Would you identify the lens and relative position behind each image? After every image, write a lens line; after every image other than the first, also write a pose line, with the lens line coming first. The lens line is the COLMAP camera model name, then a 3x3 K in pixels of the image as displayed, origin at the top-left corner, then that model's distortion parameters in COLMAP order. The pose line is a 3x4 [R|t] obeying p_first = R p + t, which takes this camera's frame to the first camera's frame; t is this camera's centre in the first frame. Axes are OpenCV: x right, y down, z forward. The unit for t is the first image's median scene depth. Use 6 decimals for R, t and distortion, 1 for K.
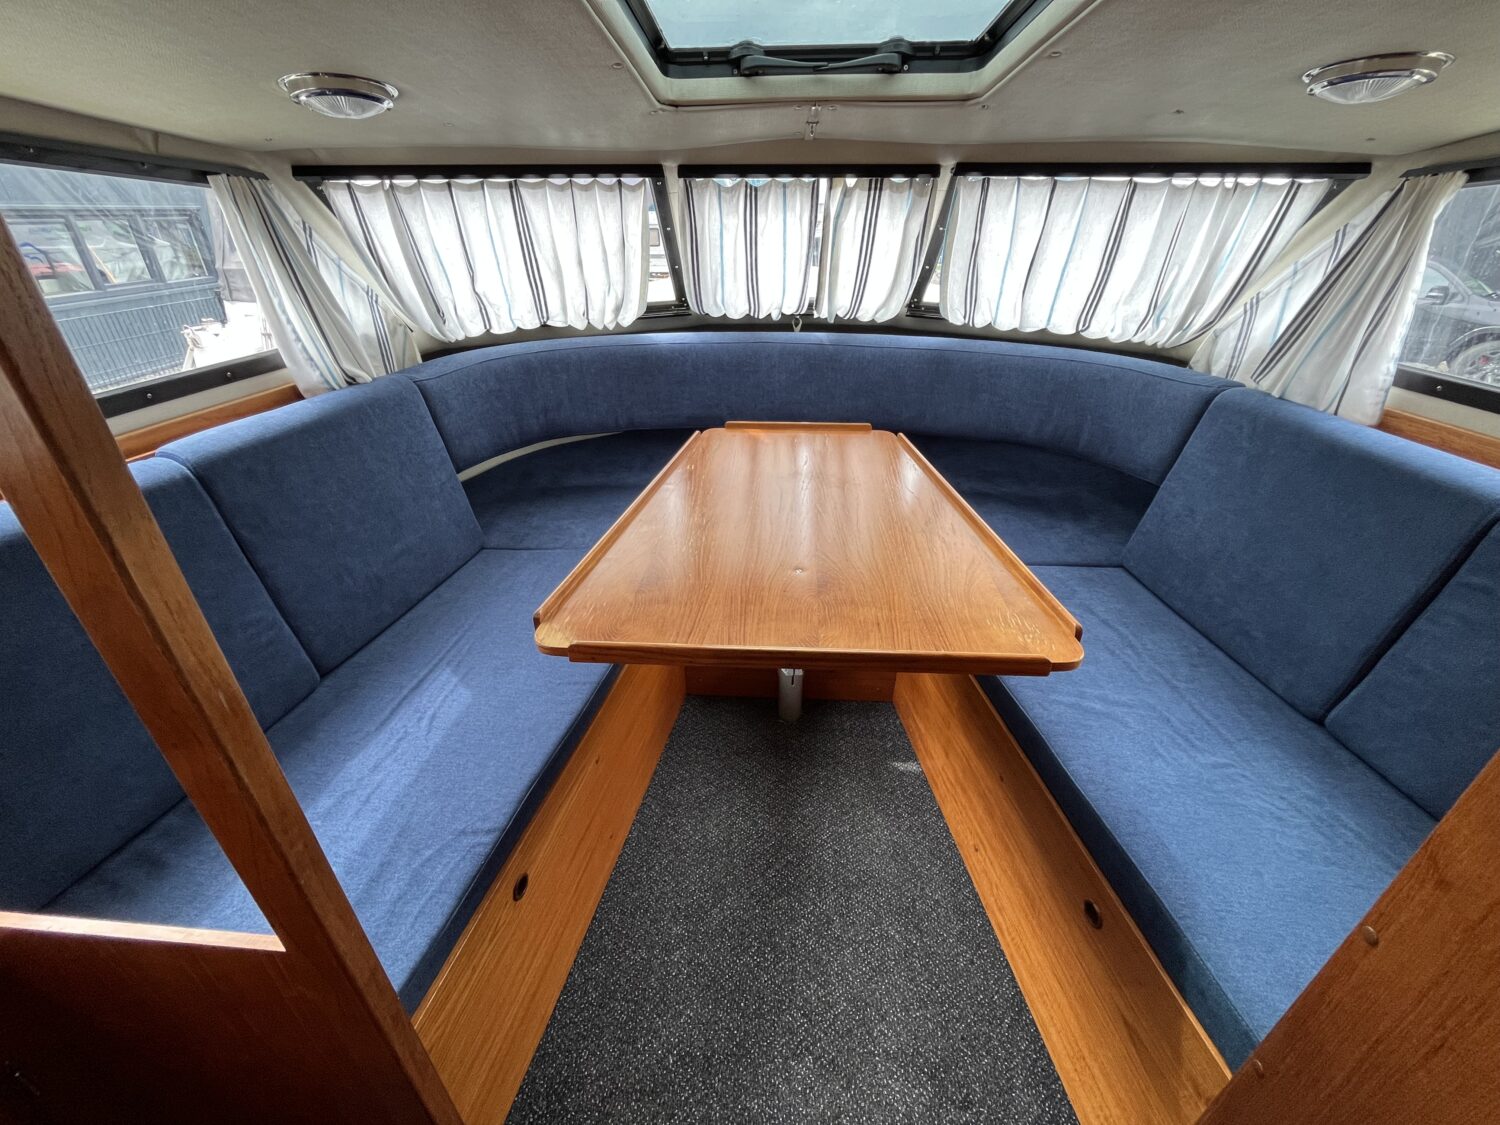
lens RADIAL K [[605.0, 0, 750.0], [0, 605.0, 562.5], [0, 0, 1]] dist [0.000067, -0.000609]
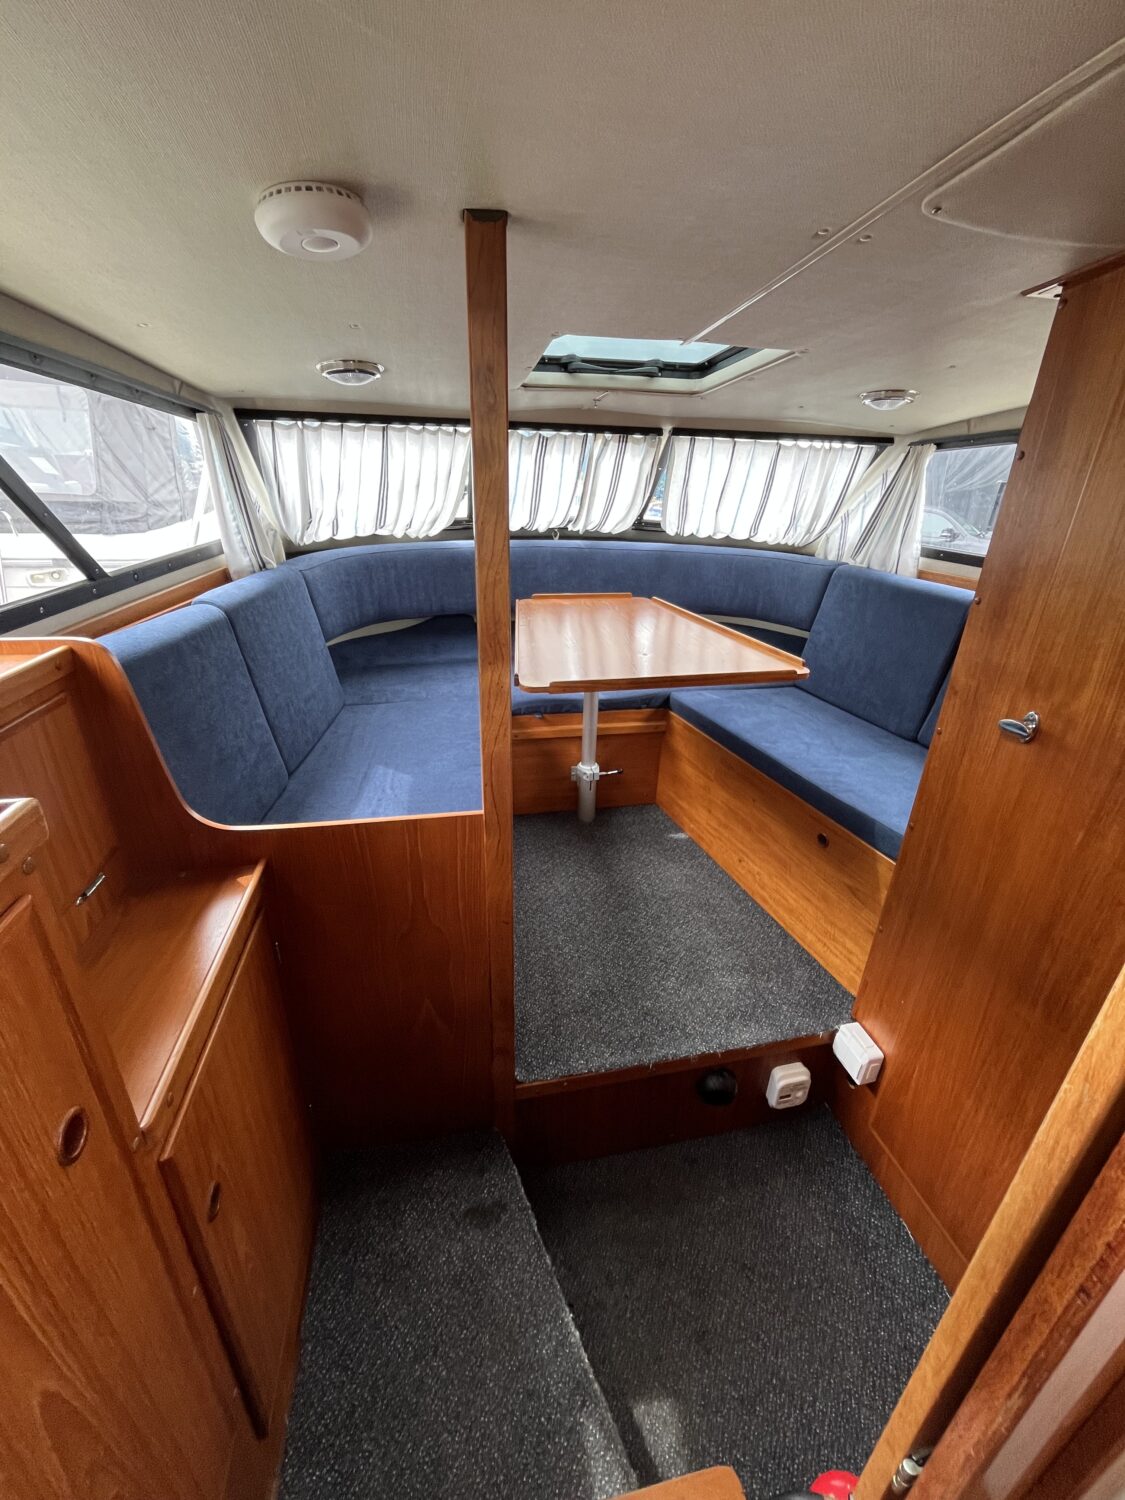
lens RADIAL K [[612.1, 0, 555.9], [0, 612.1, 753.7], [0, 0, 1]] dist [-0.001977, 0.000201]
pose [[0.966980, -0.084263, 0.240521, -0.404823], [0.103891, 0.992115, -0.070110, 0.258126], [-0.232716, 0.092783, 0.968109, -0.387456]]
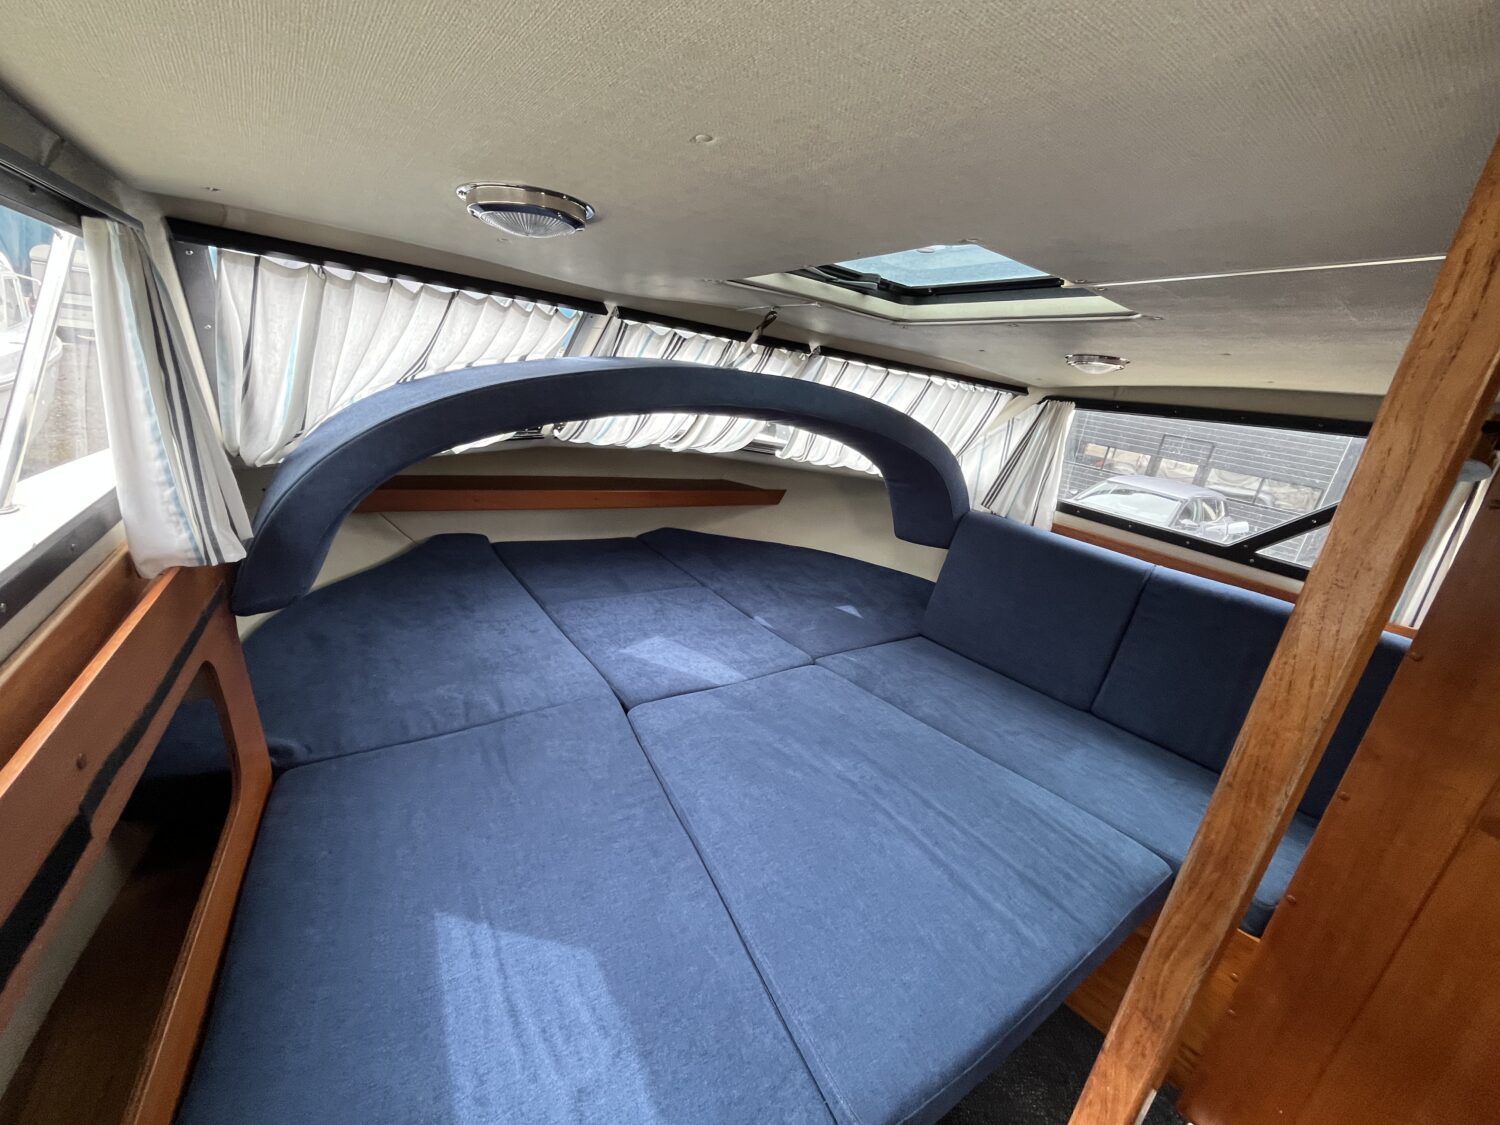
lens RADIAL K [[608.5, 0, 744.1], [0, 608.5, 565.0], [0, 0, 1]] dist [-0.001183, -0.000642]
pose [[0.767612, -0.088253, 0.634810, -0.647502], [0.176958, 0.981157, -0.077574, -0.132646], [-0.616002, 0.171882, 0.768764, 0.187703]]
